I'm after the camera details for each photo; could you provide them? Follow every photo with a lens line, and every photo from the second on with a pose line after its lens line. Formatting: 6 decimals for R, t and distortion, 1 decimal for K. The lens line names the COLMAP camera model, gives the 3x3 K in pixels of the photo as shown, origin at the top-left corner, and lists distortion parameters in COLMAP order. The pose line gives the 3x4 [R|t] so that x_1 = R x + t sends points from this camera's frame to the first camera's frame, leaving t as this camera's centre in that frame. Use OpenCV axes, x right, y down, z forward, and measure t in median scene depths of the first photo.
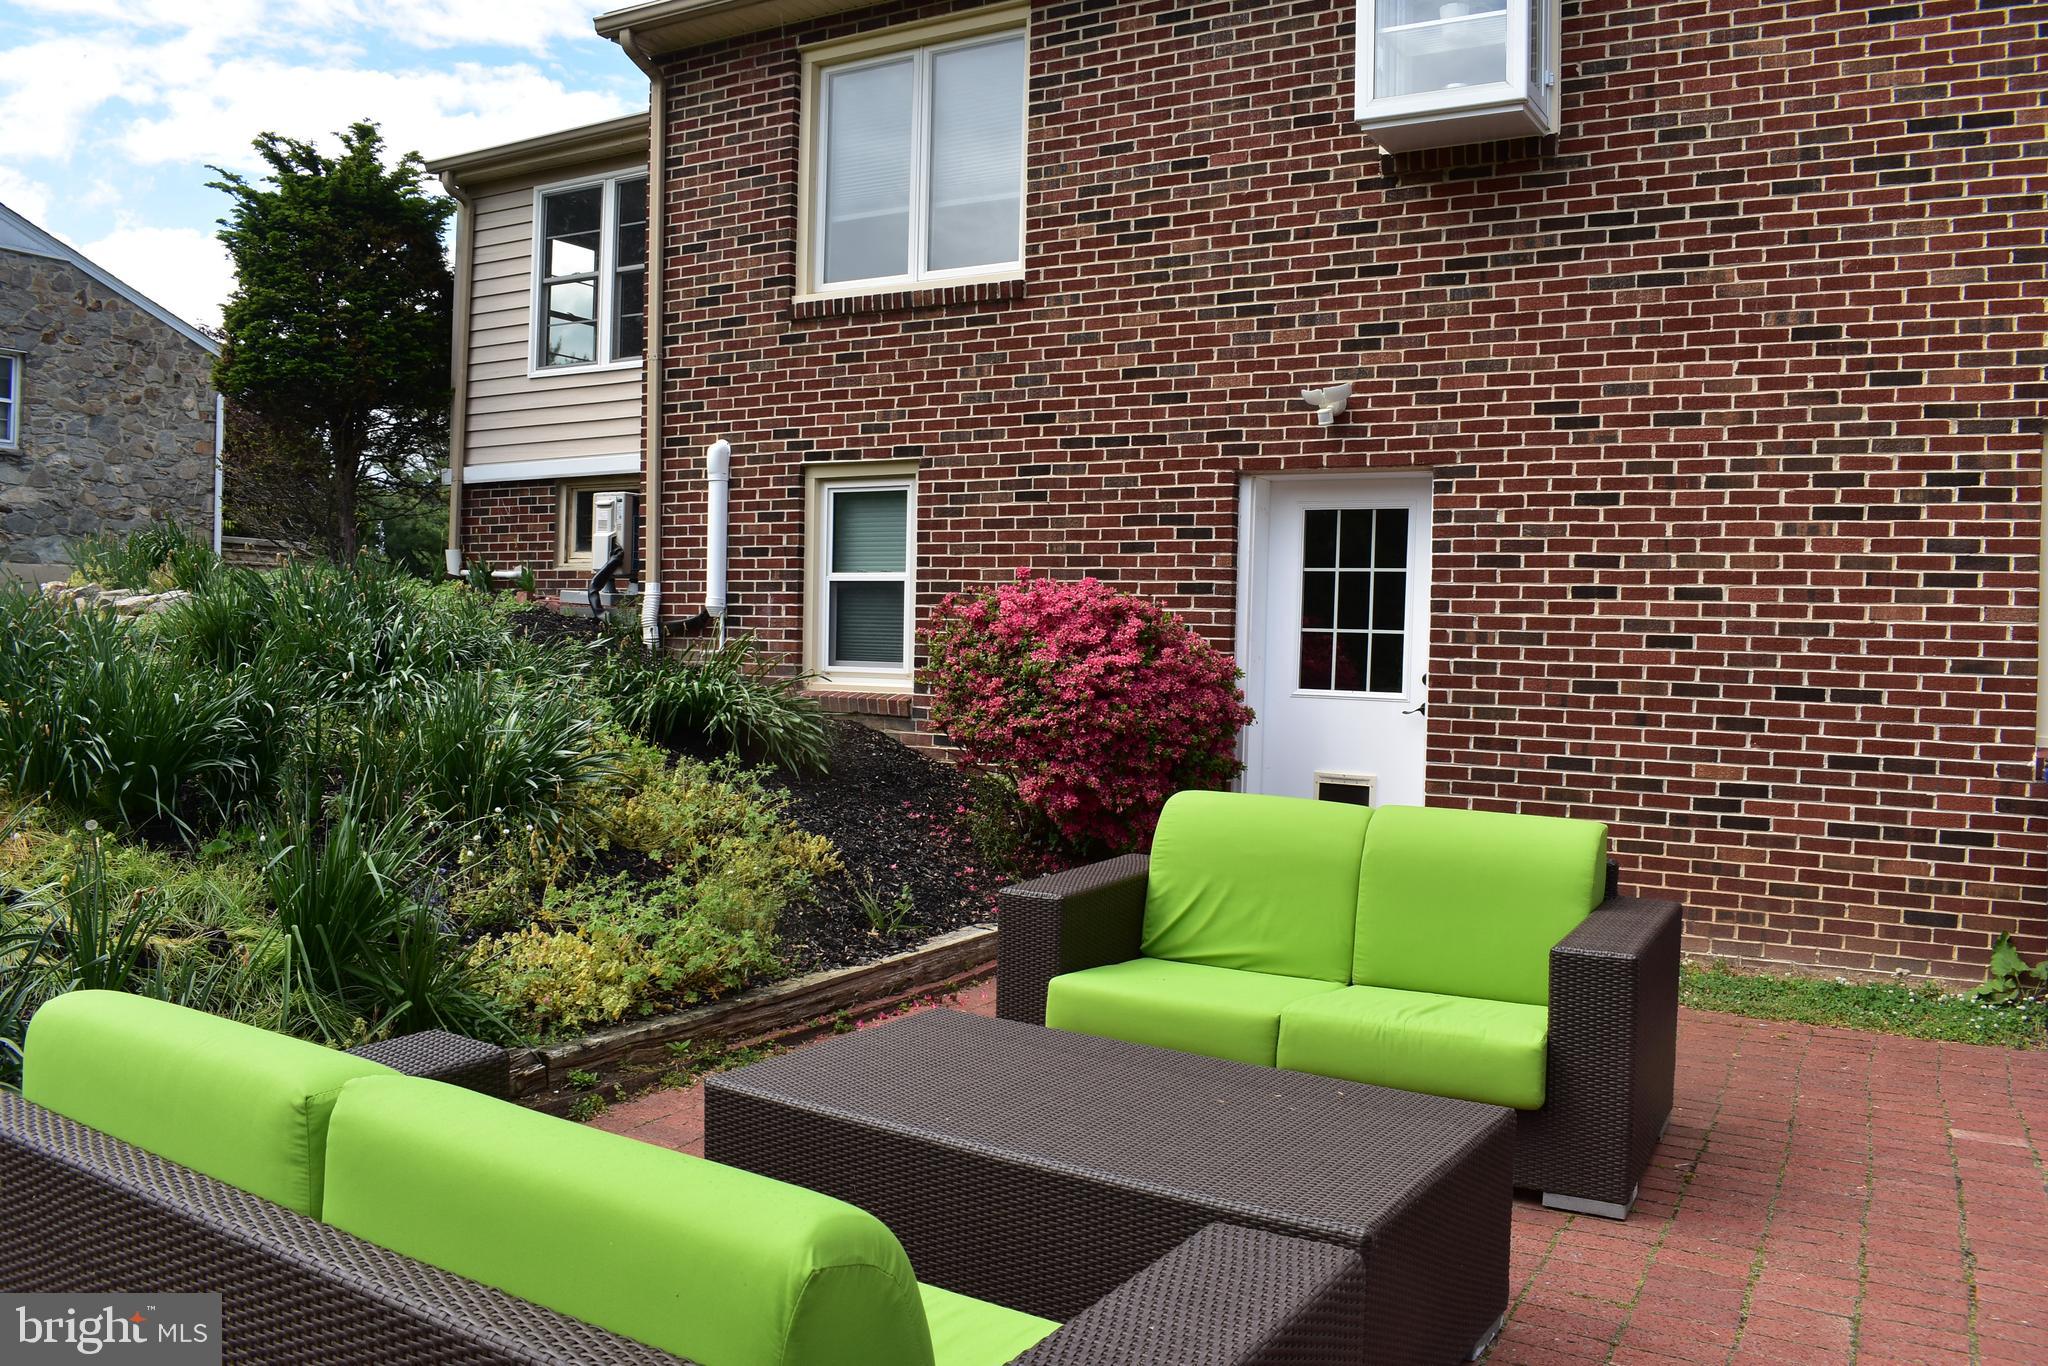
lens RADIAL K [[1612.6, 0, 1037.5], [0, 1612.6, 685.6], [0, 0, 1]] dist [-0.095943, 0.013859]
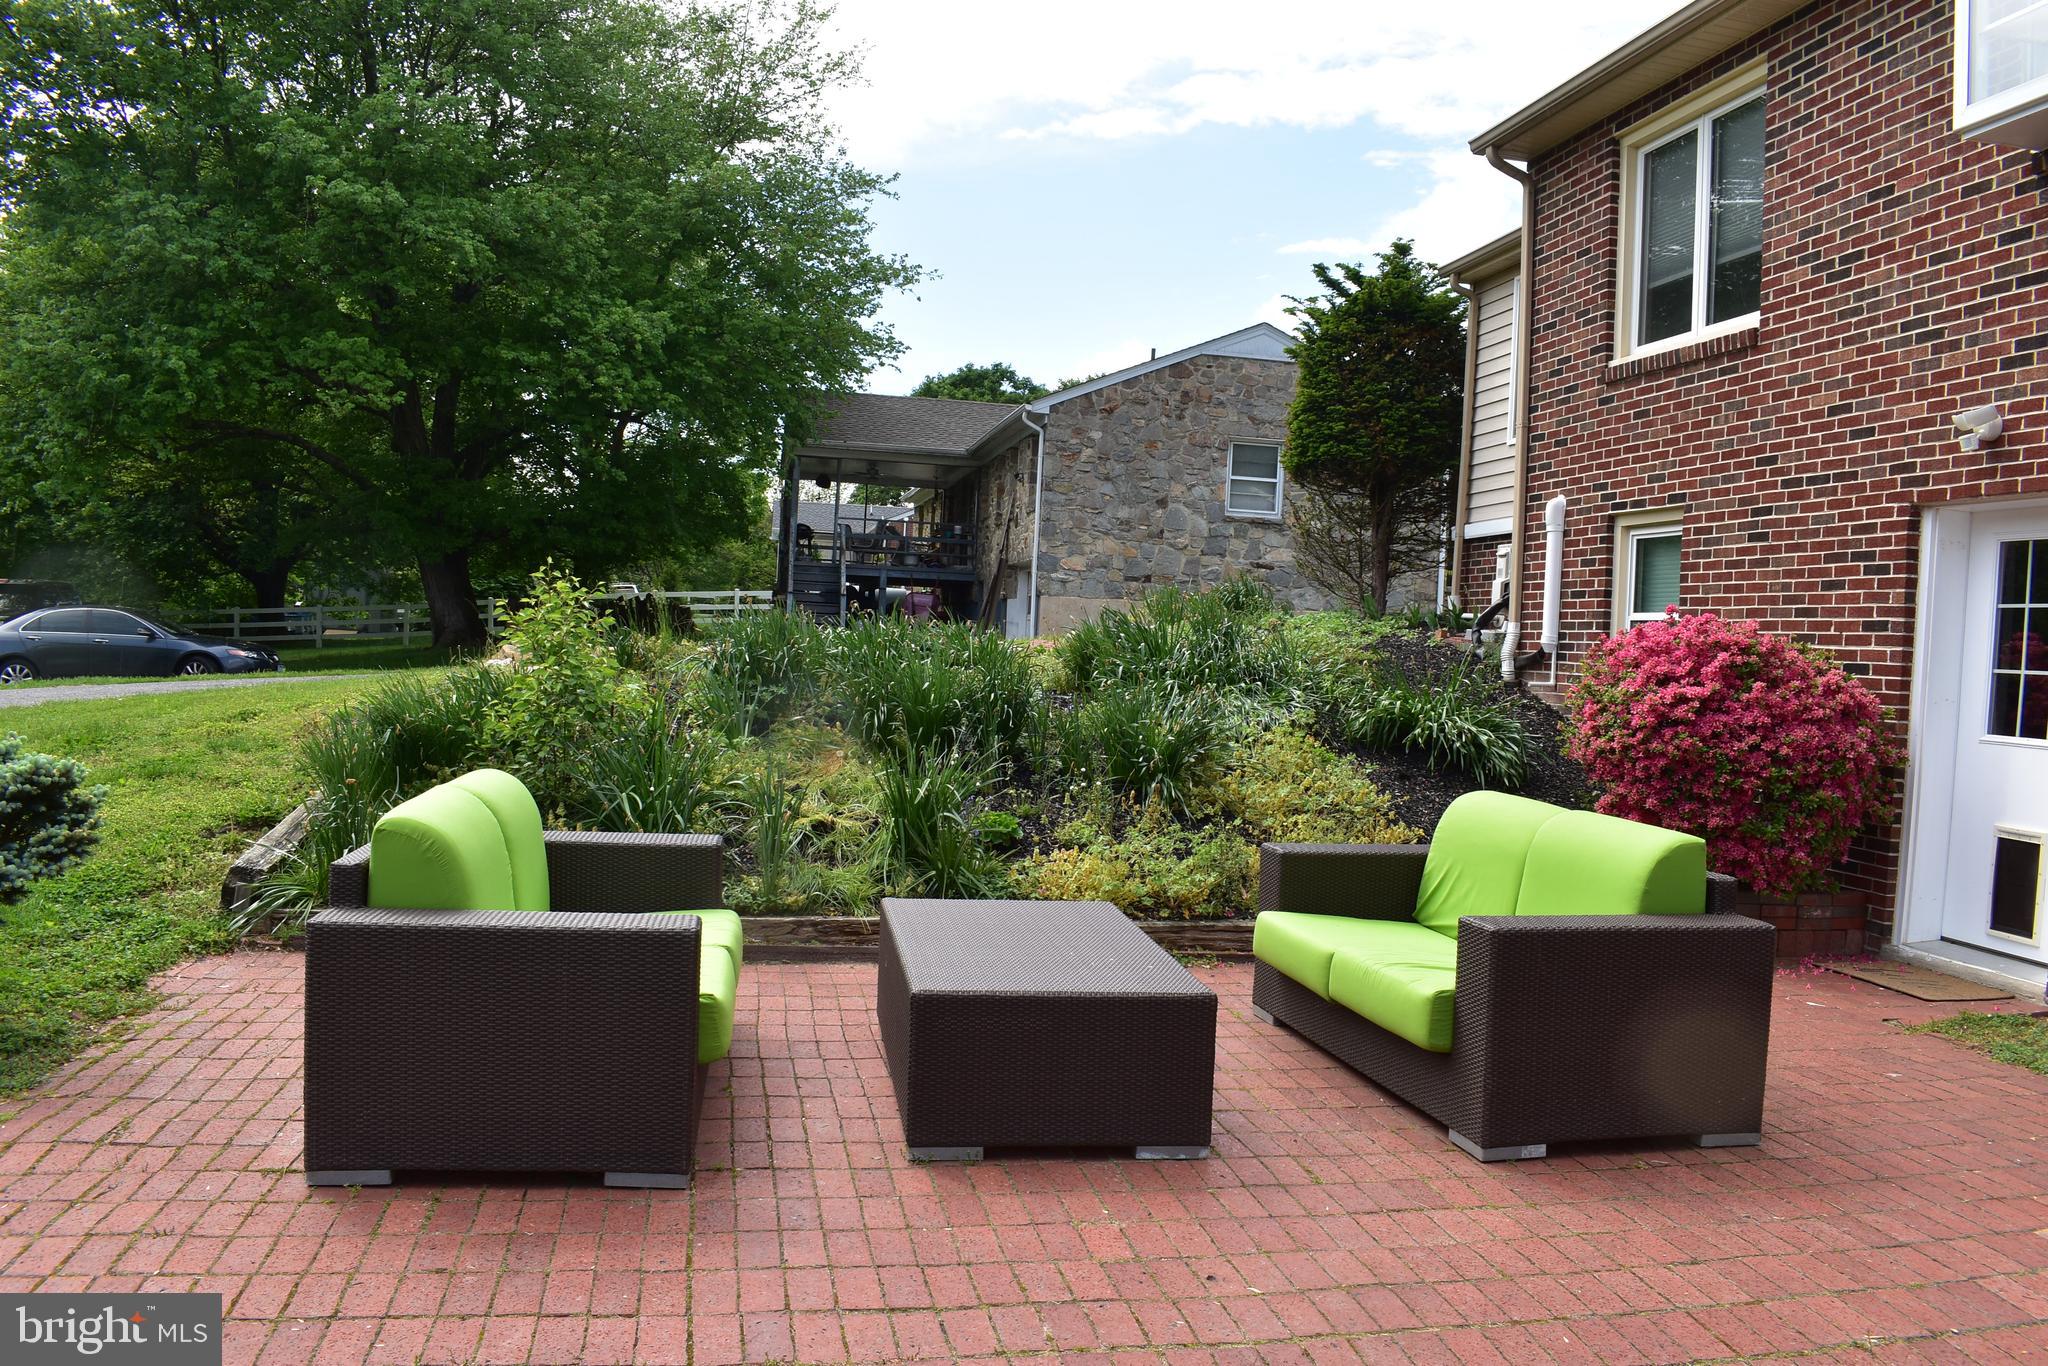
lens RADIAL K [[1612.6, 0, 1023.0], [0, 1612.6, 681.3], [0, 0, 1]] dist [-0.095943, 0.013859]
pose [[0.656599, 0.026120, -0.753787, 0.502332], [-0.052844, 0.998537, -0.011430, 0.011642], [0.752386, 0.047338, 0.657019, -0.009250]]
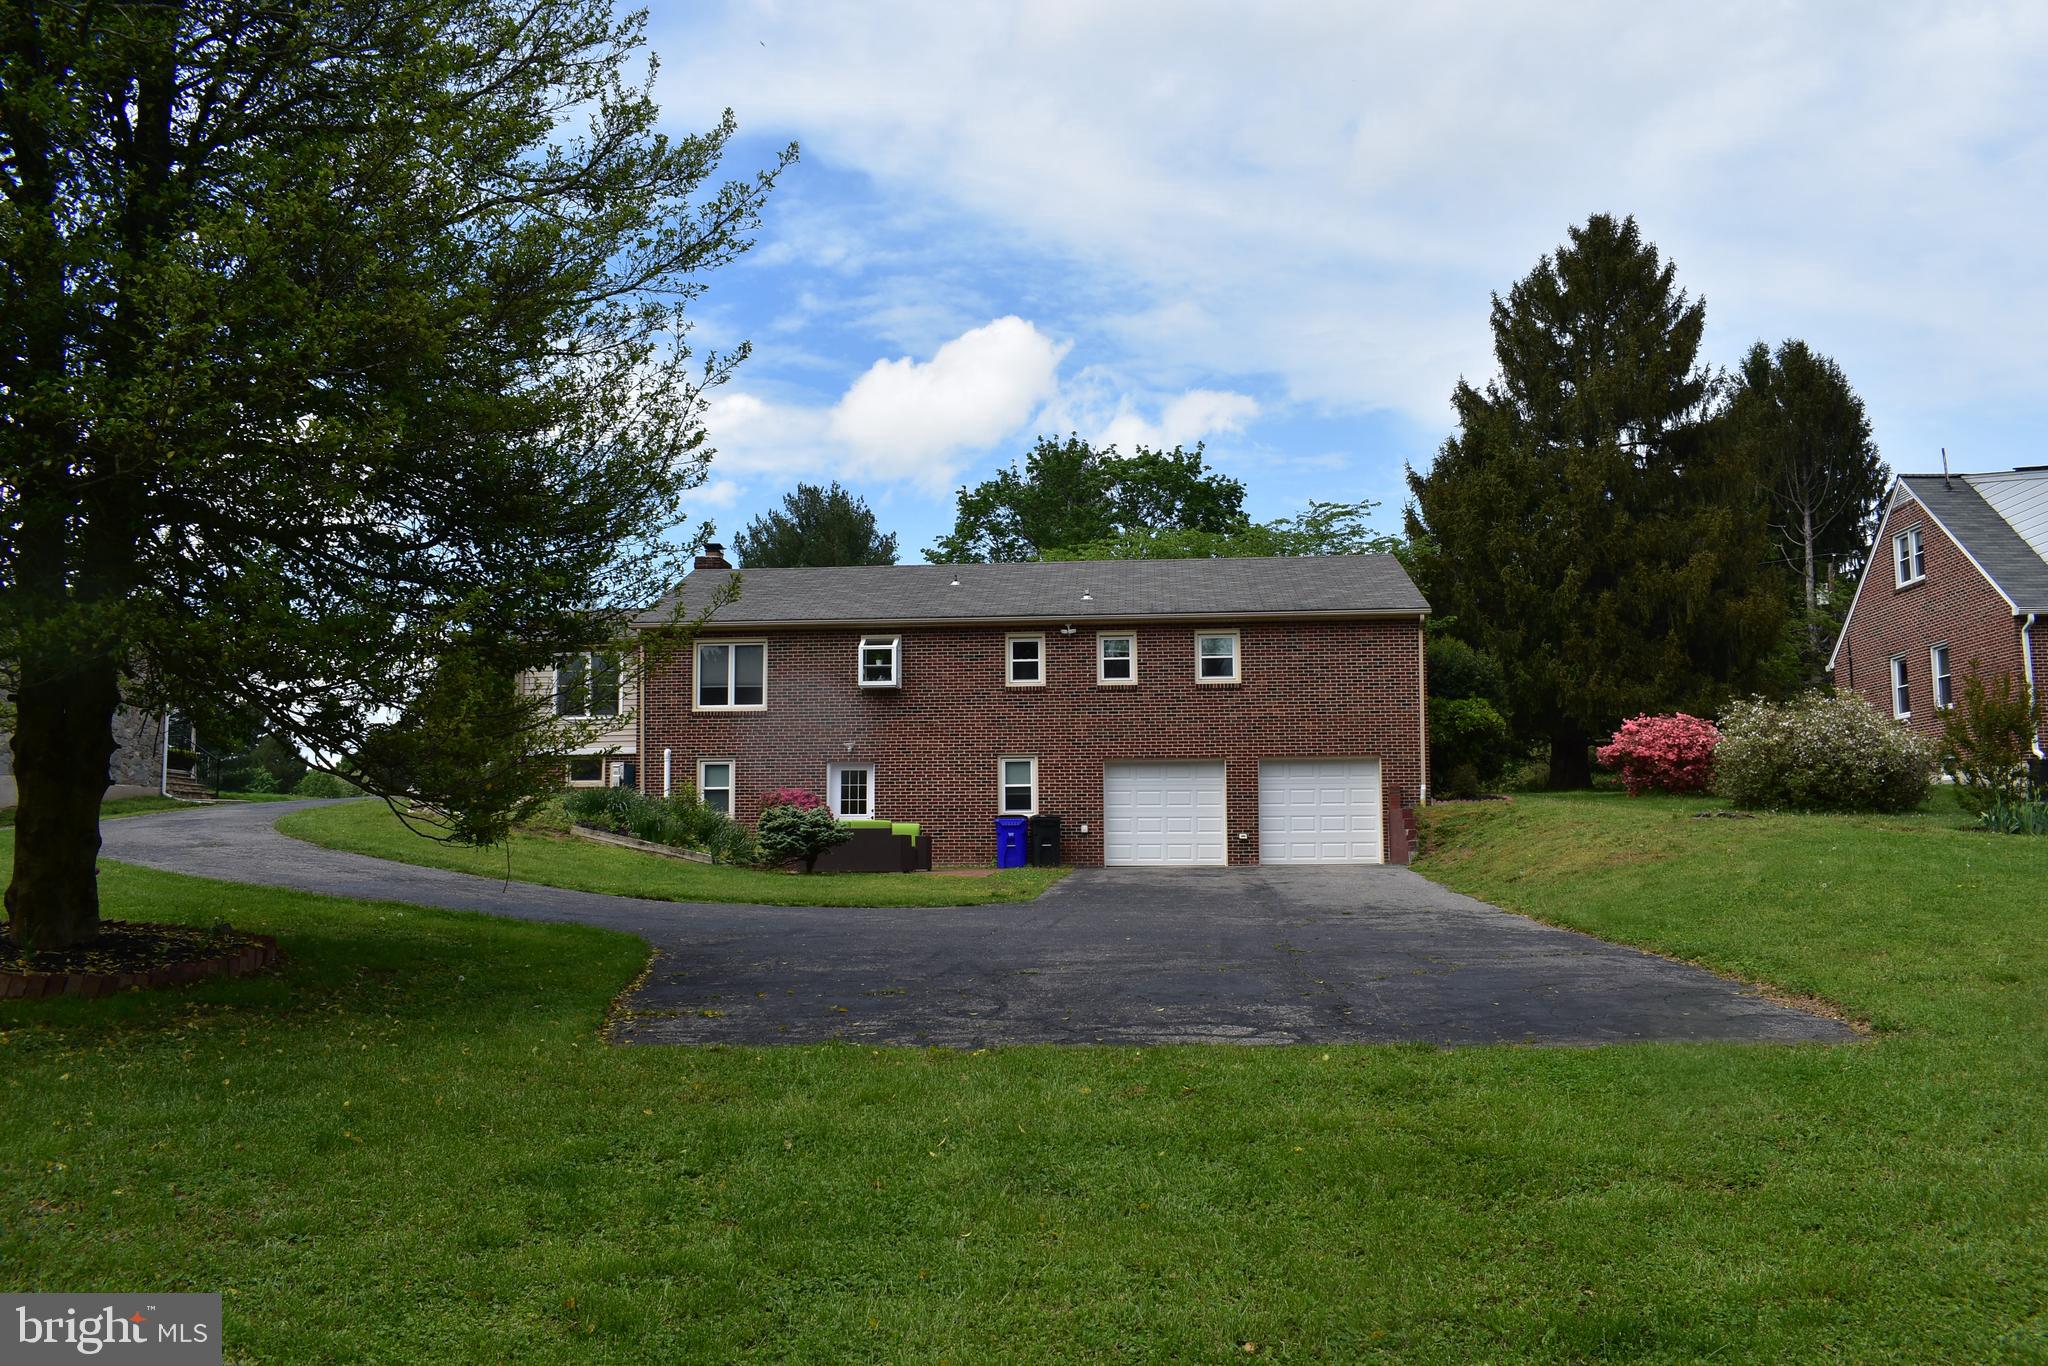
lens RADIAL K [[1612.6, 0, 1023.4], [0, 1612.6, 681.5], [0, 0, 1]] dist [-0.095943, 0.013859]
pose [[0.900594, 0.013634, 0.434448, -1.273126], [0.040827, 0.992436, -0.115777, 0.169415], [-0.432740, 0.122005, 0.893225, -3.067830]]
